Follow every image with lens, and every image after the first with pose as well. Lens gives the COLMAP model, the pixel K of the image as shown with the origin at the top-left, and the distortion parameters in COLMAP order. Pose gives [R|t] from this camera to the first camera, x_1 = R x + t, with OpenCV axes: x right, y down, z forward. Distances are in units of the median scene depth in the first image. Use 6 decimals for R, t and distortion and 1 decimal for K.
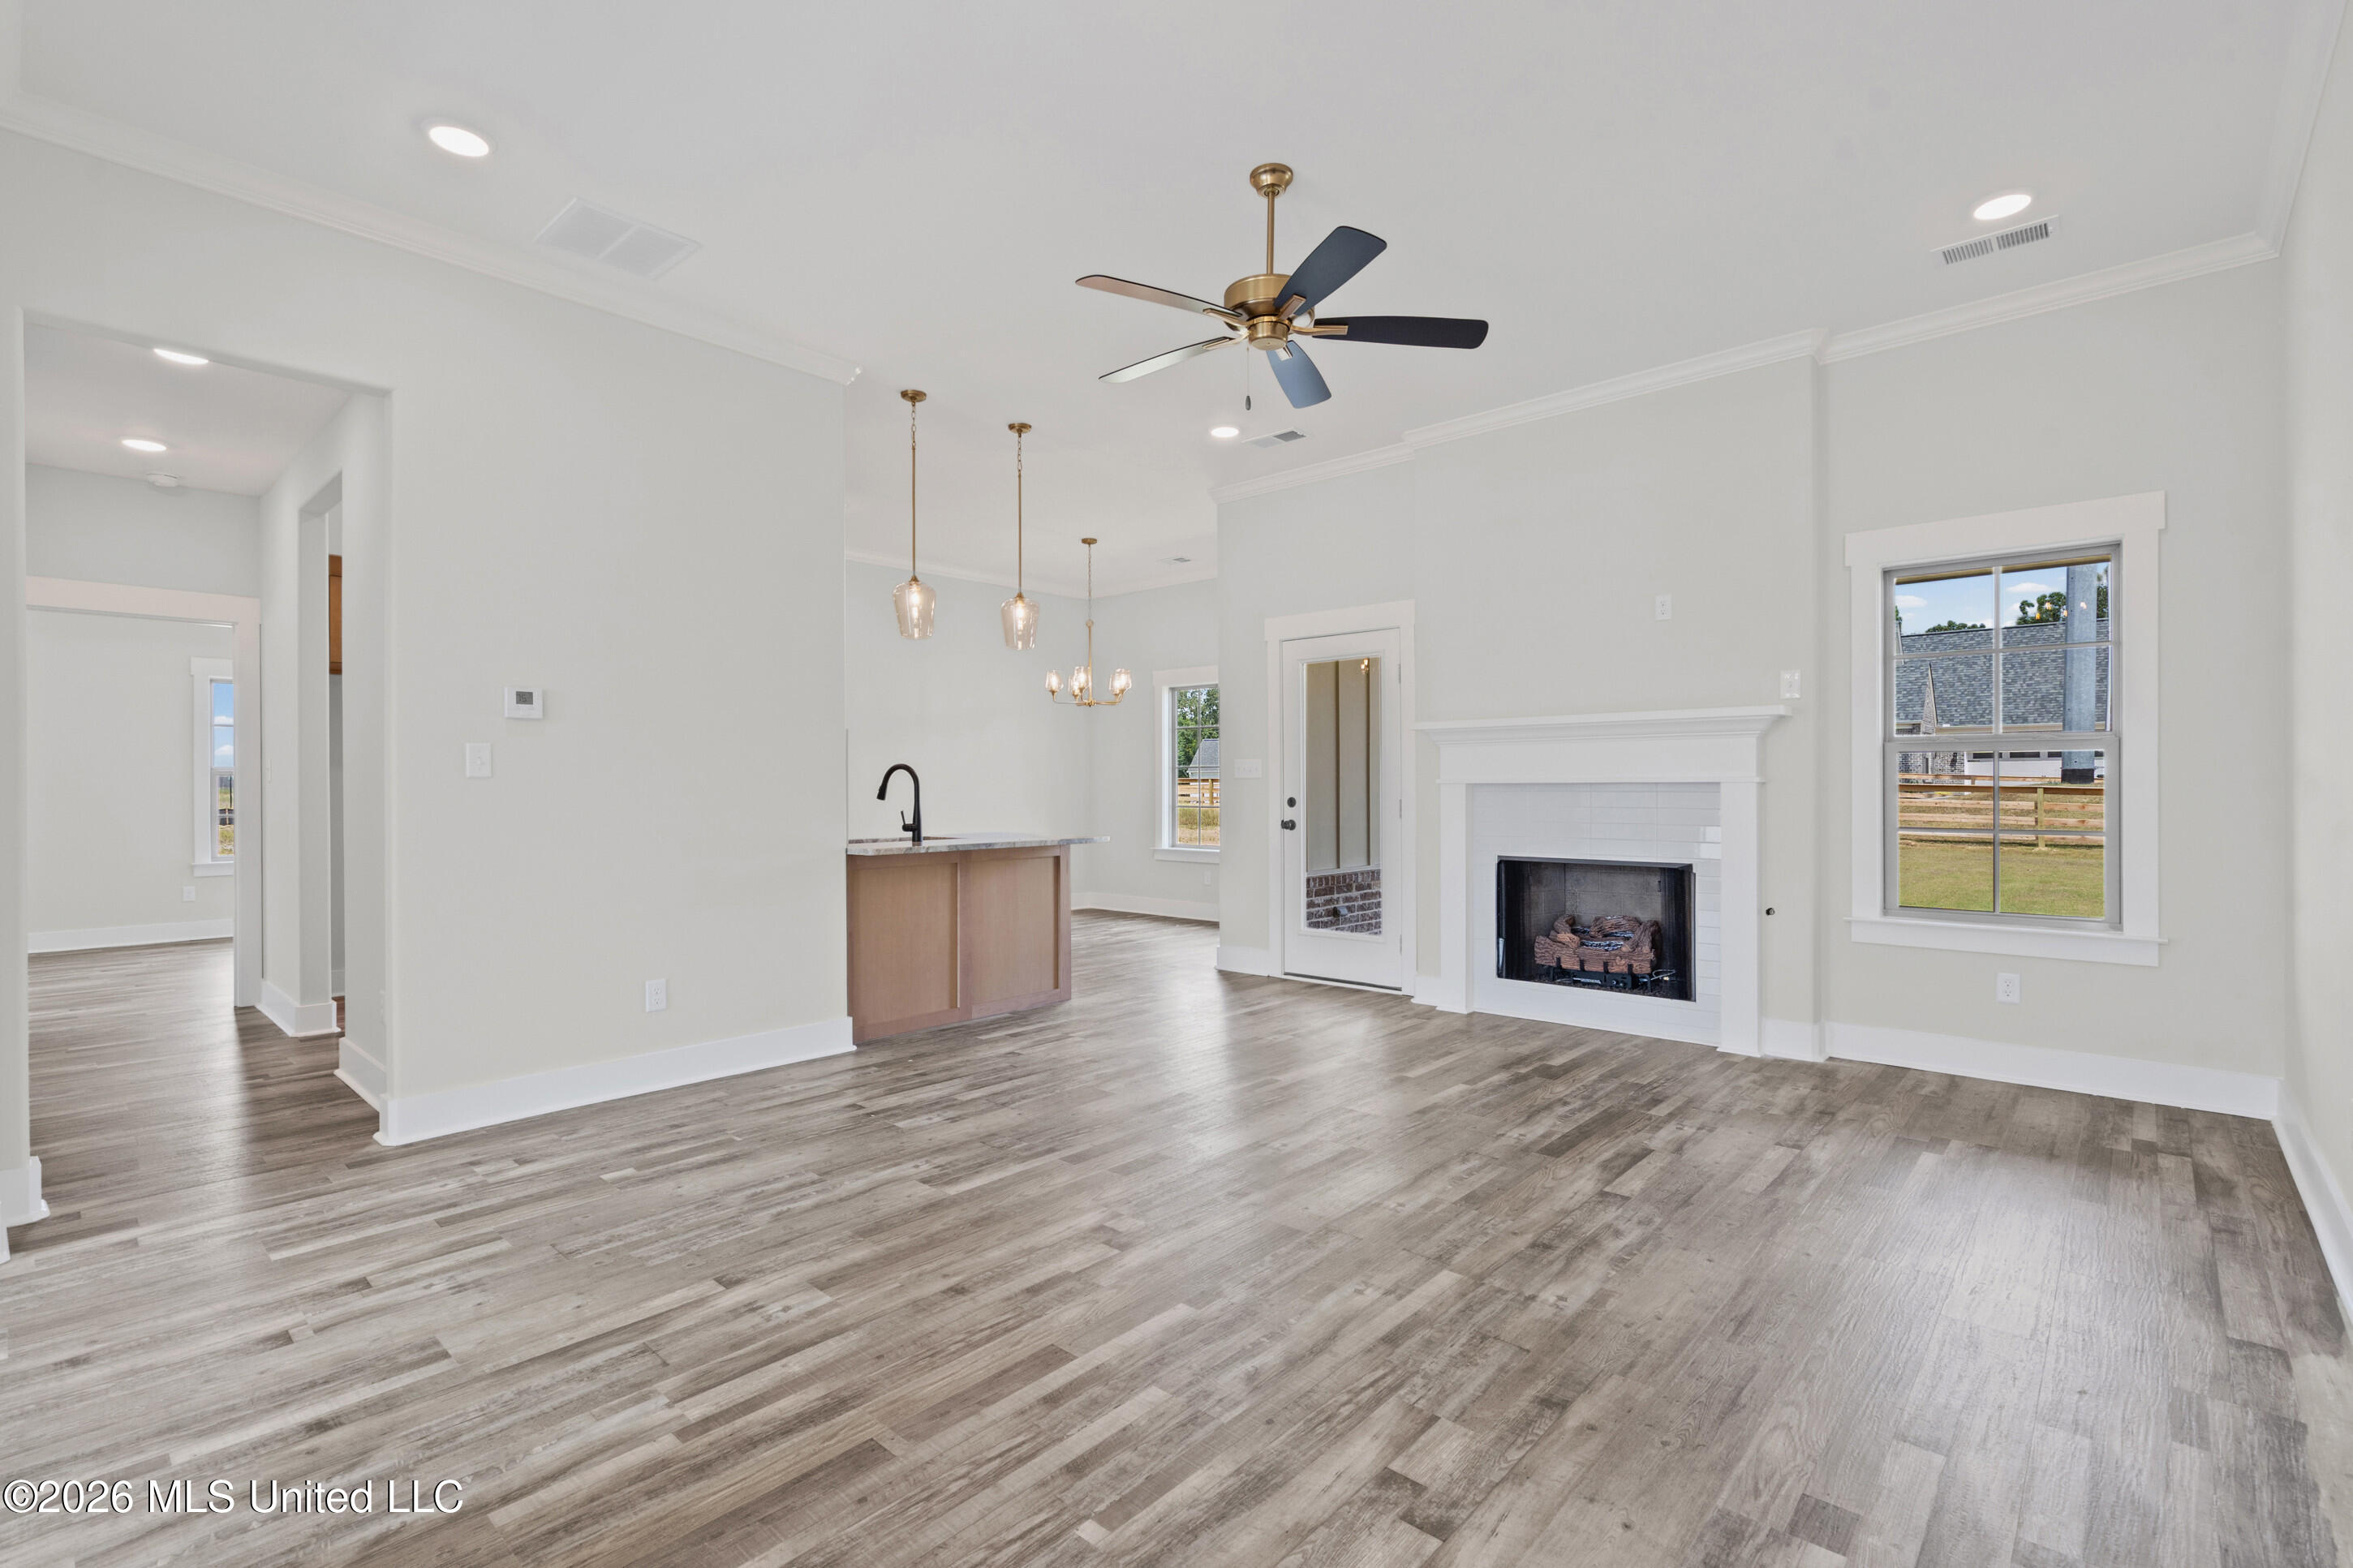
lens RADIAL K [[1070.9, 0, 1168.7], [0, 1070.9, 794.7], [0, 0, 1]] dist [-0.004310, -0.000007]
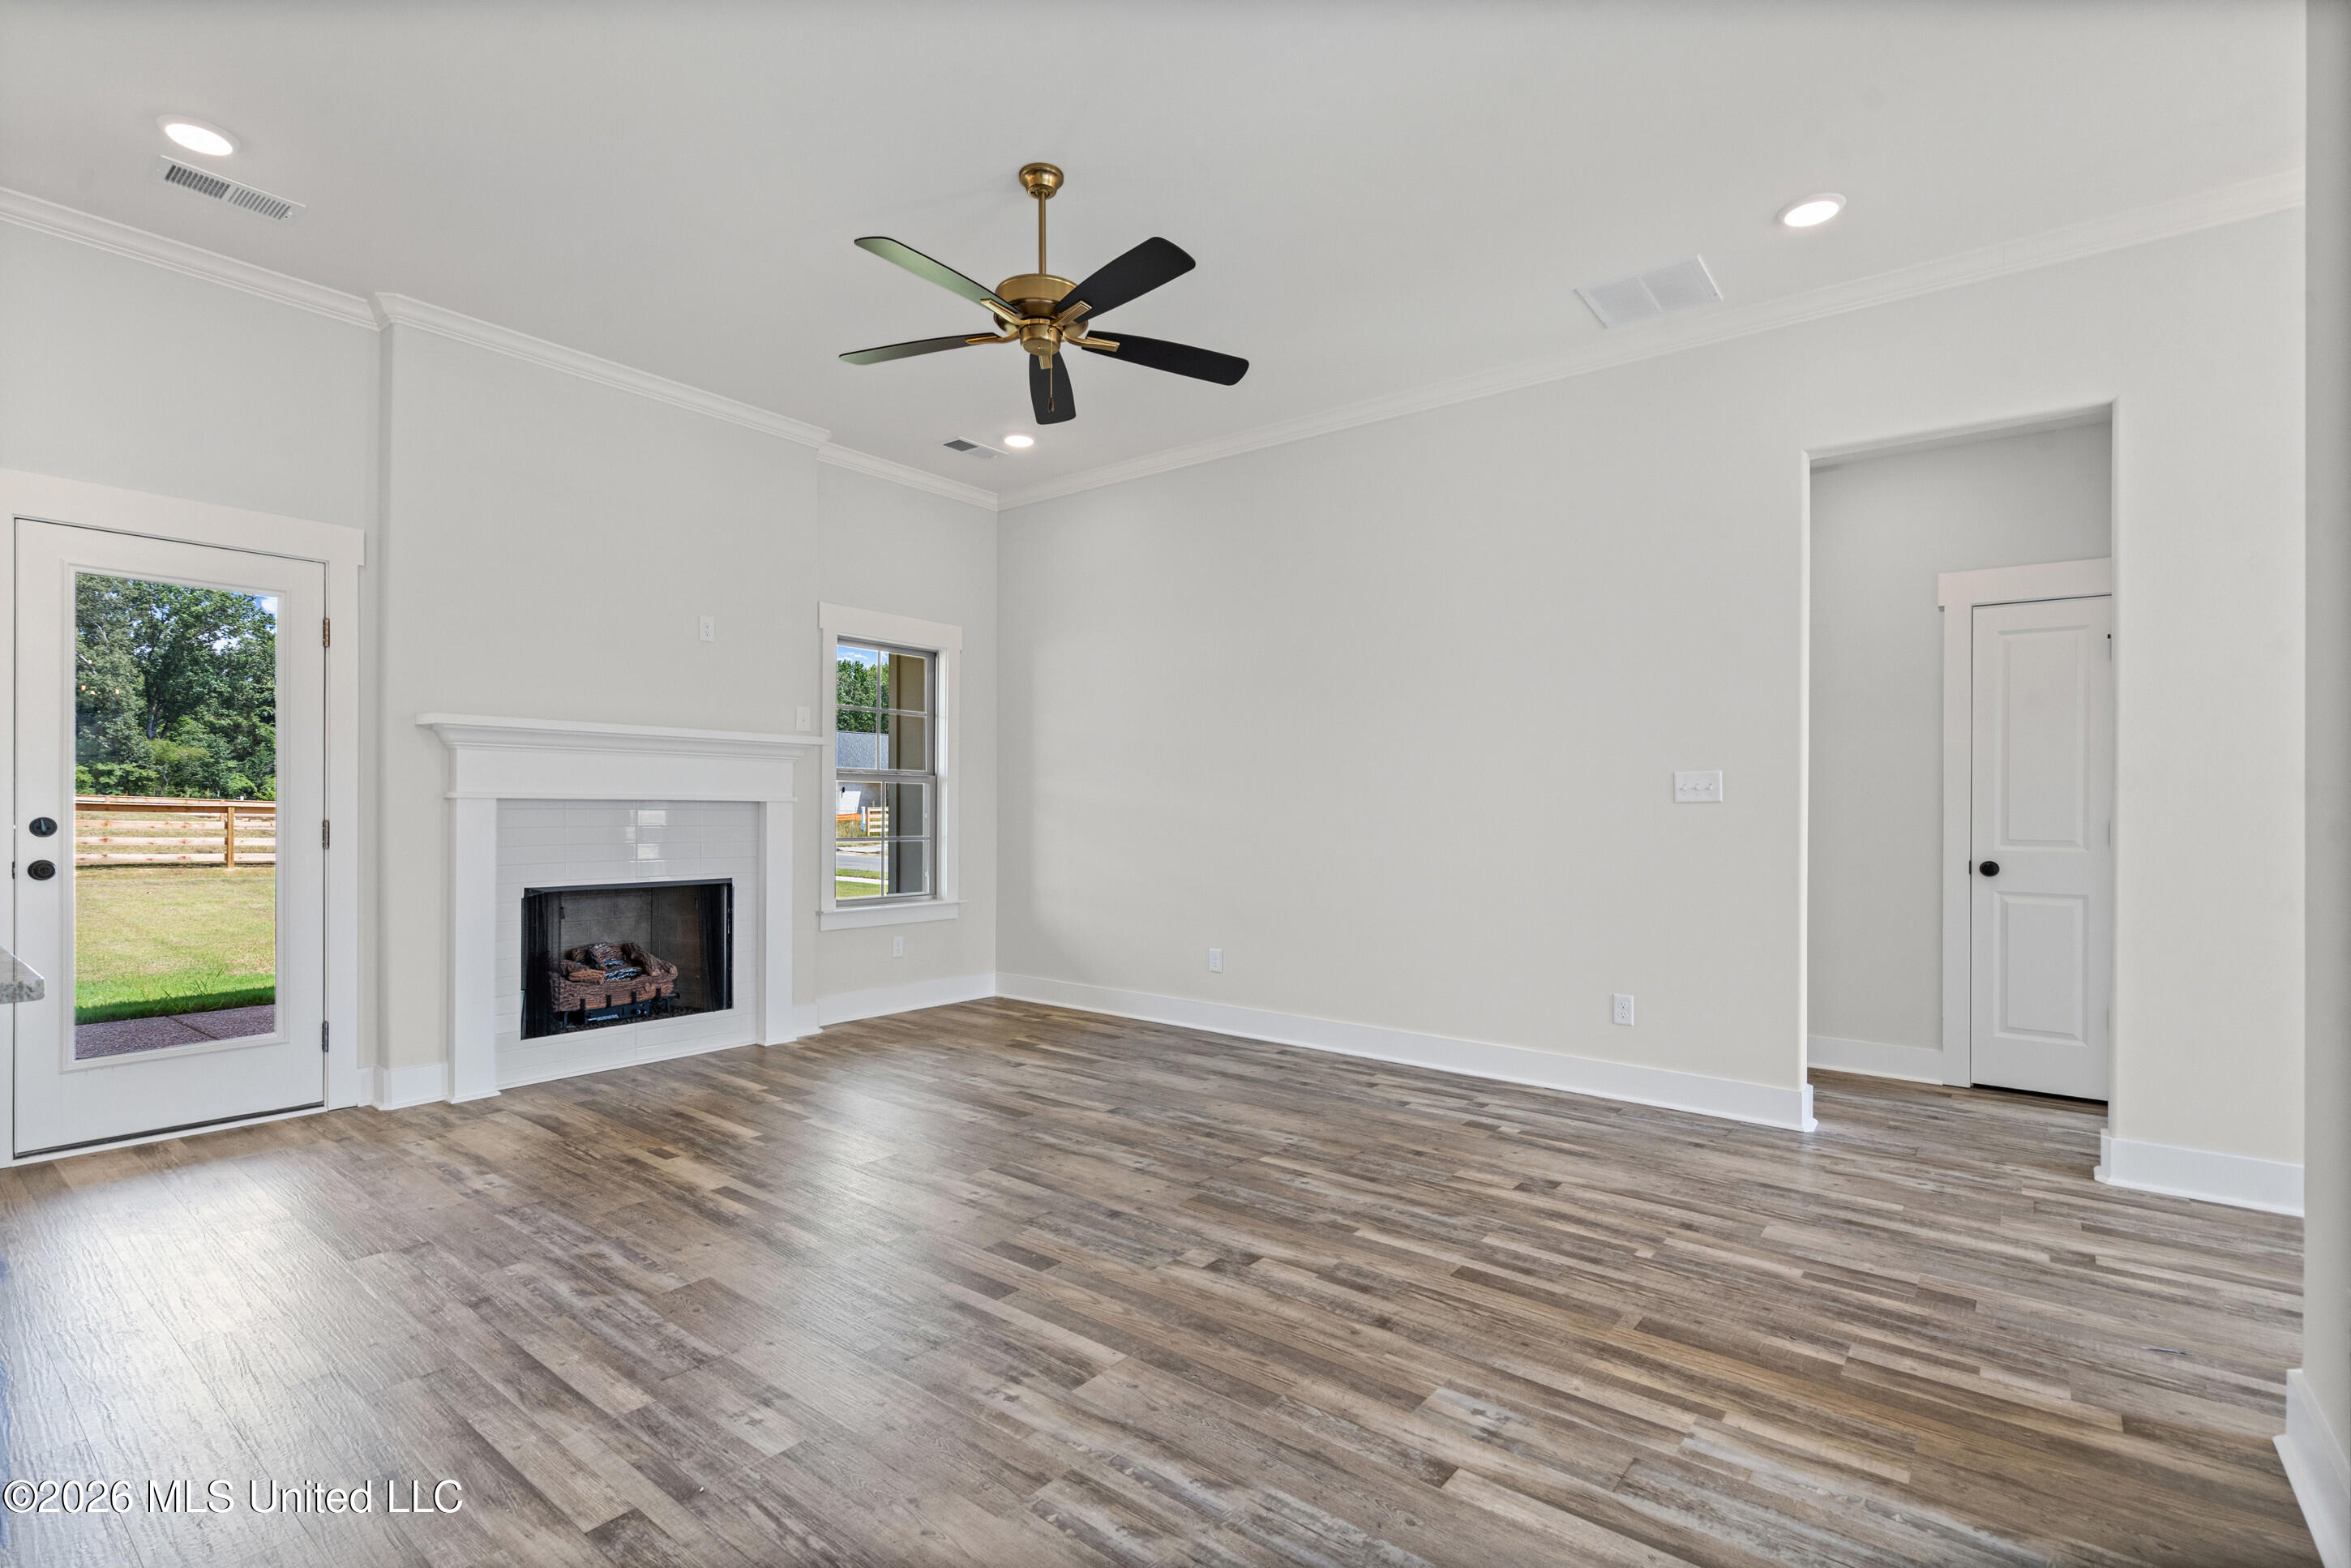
lens RADIAL K [[1070.1, 0, 1167.6], [0, 1070.1, 795.6], [0, 0, 1]] dist [-0.004310, -0.000007]
pose [[-0.054074, 0.016720, 0.998397, -1.160352], [-0.000307, 0.999859, -0.016761, 0.002233], [-0.998537, -0.001212, -0.054062, 1.245821]]
